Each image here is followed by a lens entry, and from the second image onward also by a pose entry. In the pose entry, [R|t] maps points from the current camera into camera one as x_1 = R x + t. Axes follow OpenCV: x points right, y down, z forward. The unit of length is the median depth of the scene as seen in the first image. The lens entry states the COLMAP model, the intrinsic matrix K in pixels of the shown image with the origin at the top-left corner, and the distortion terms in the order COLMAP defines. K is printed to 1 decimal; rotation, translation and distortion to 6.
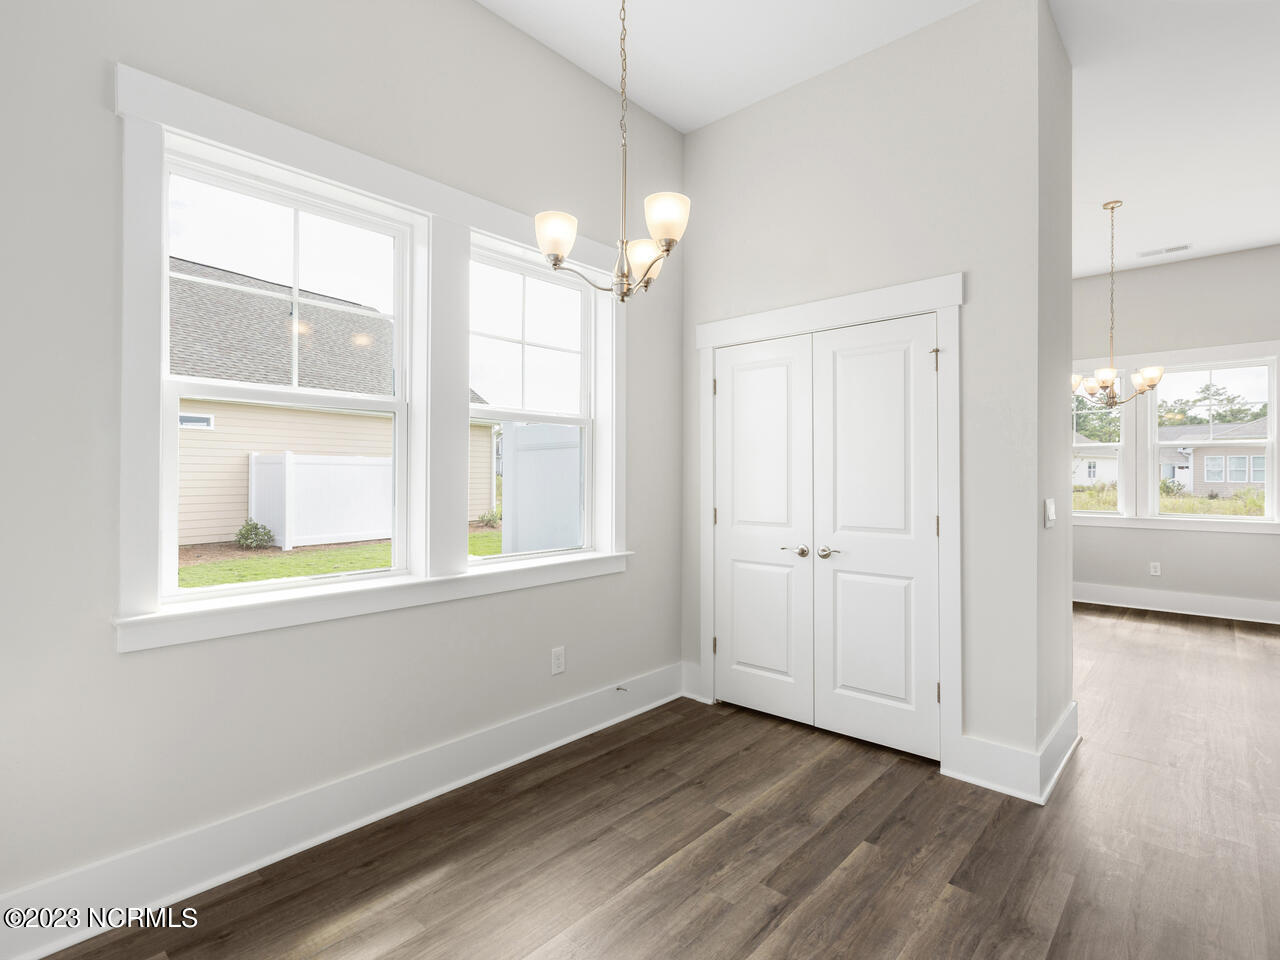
lens RADIAL K [[646.5, 0, 654.7], [0, 646.5, 468.4], [0, 0, 1]] dist [0.007842, -0.002968]
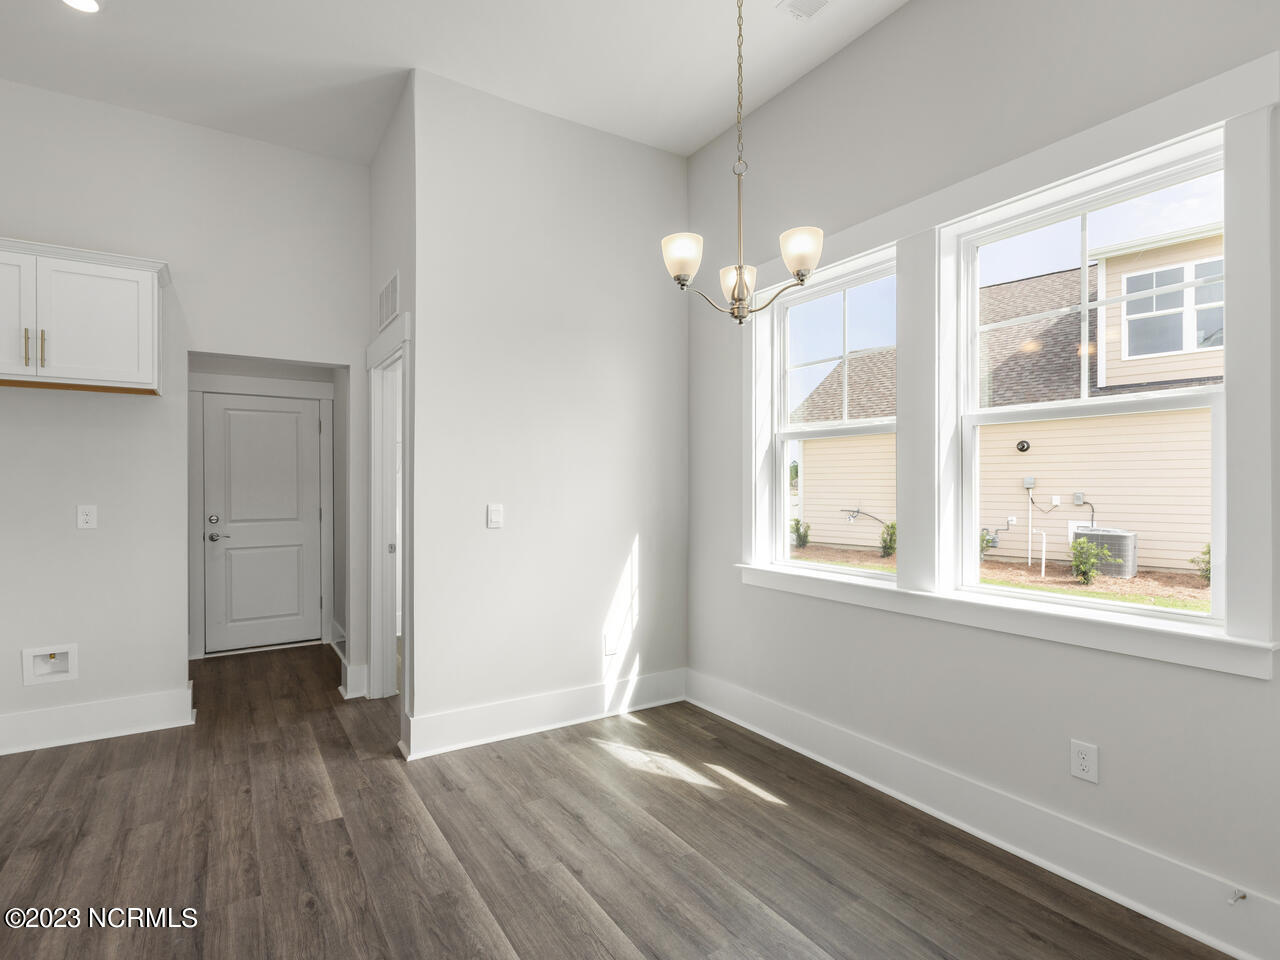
lens RADIAL K [[646.5, 0, 624.5], [0, 646.5, 487.1], [0, 0, 1]] dist [0.007842, -0.002968]
pose [[-0.291910, -0.003468, -0.956440, 0.822485], [0.004809, 0.999975, -0.005094, 0.008657], [0.956434, -0.006087, -0.291886, 0.923247]]
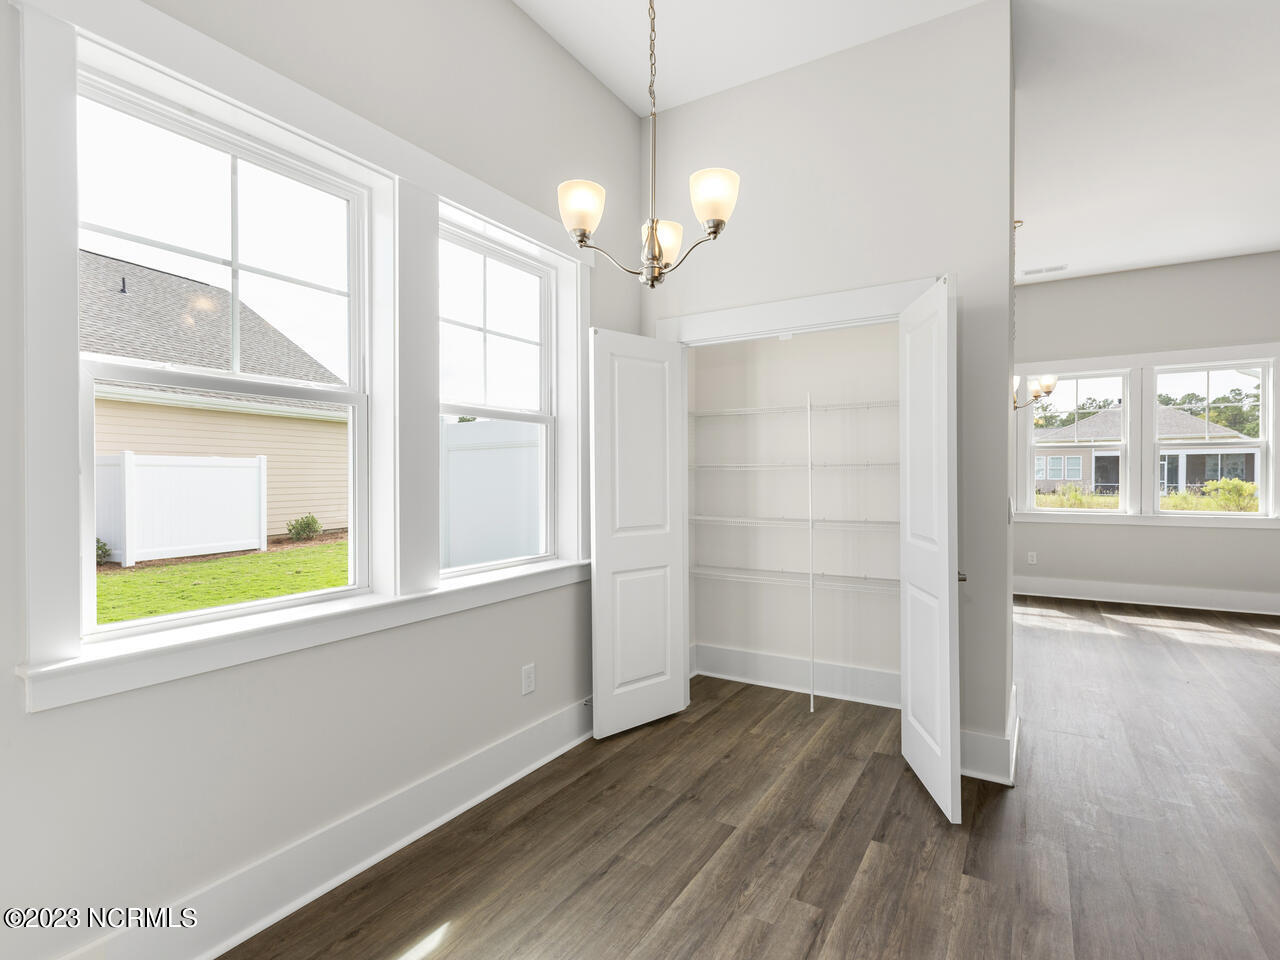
lens RADIAL K [[646.5, 0, 653.5], [0, 646.5, 480.6], [0, 0, 1]] dist [0.007842, -0.002968]
pose [[0.981742, -0.007513, 0.190070, -0.183611], [0.004170, 0.999830, 0.017977, -0.001592], [-0.190172, -0.016856, 0.981606, 0.083212]]
